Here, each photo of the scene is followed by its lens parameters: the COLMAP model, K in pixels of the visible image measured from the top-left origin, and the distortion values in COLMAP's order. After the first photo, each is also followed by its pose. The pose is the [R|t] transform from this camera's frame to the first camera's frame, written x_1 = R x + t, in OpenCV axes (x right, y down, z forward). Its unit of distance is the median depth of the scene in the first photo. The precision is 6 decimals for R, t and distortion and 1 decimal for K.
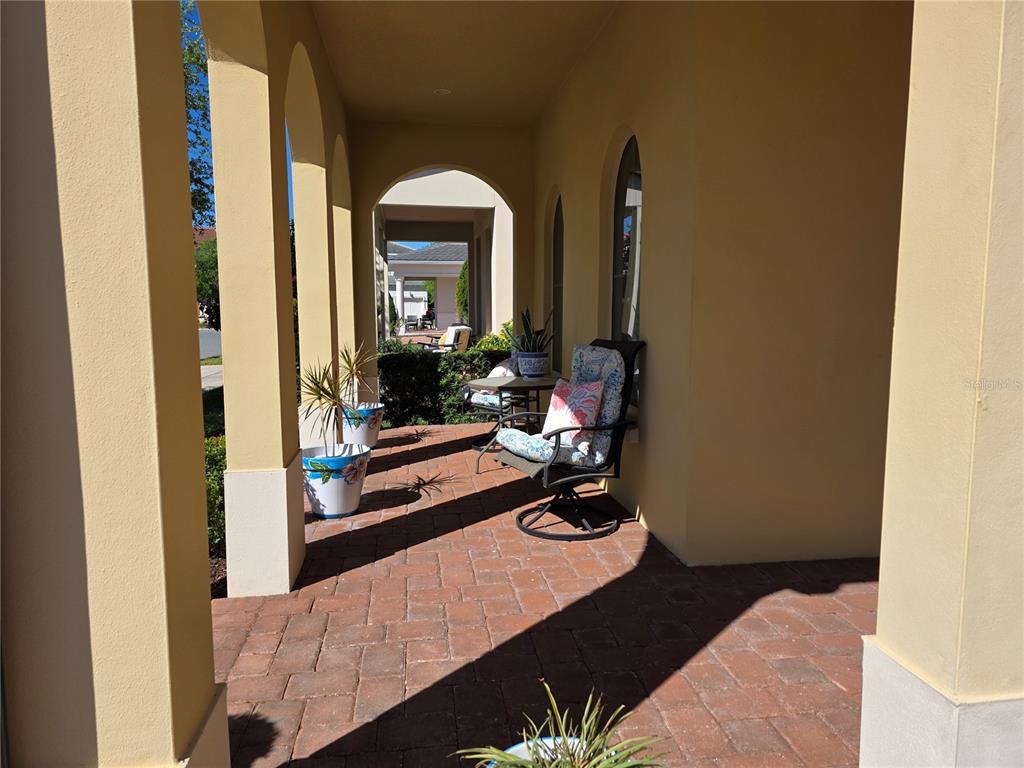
lens RADIAL K [[687.4, 0, 512.1], [0, 687.4, 384.6], [0, 0, 1]] dist [0.047148, -0.049263]
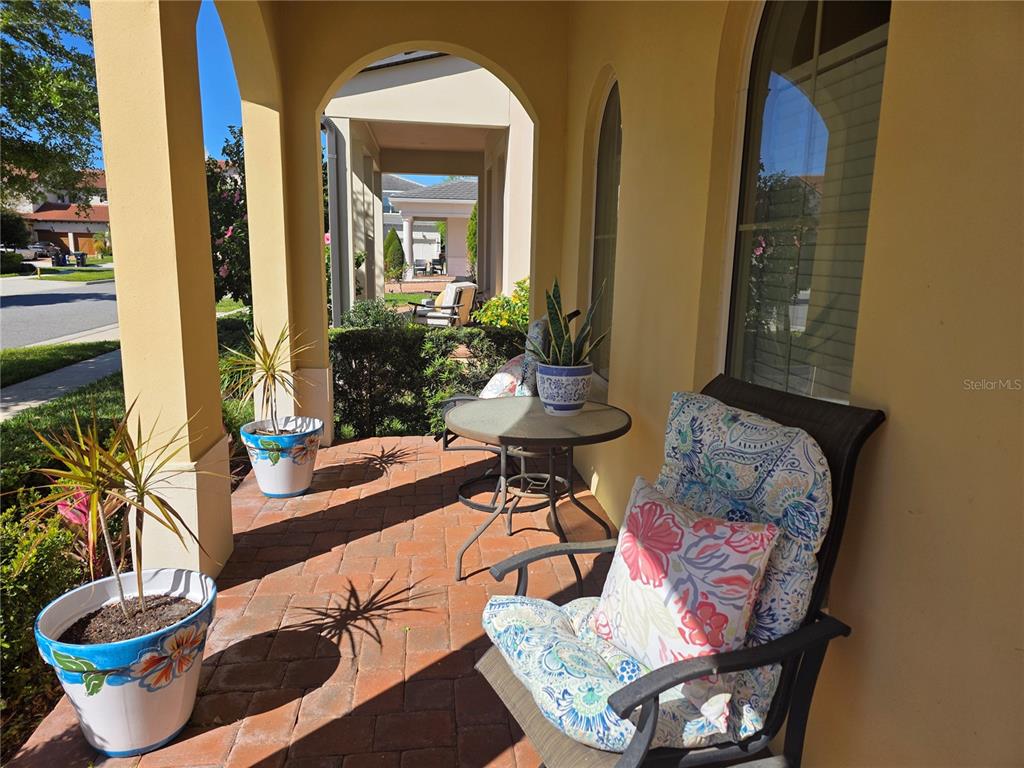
lens RADIAL K [[687.4, 0, 510.7], [0, 687.4, 382.9], [0, 0, 1]] dist [0.047148, -0.049263]
pose [[0.999470, 0.022983, -0.023048, 0.000267], [-0.021079, 0.996594, 0.079726, -0.050067], [0.024802, -0.079198, 0.996550, 0.302409]]
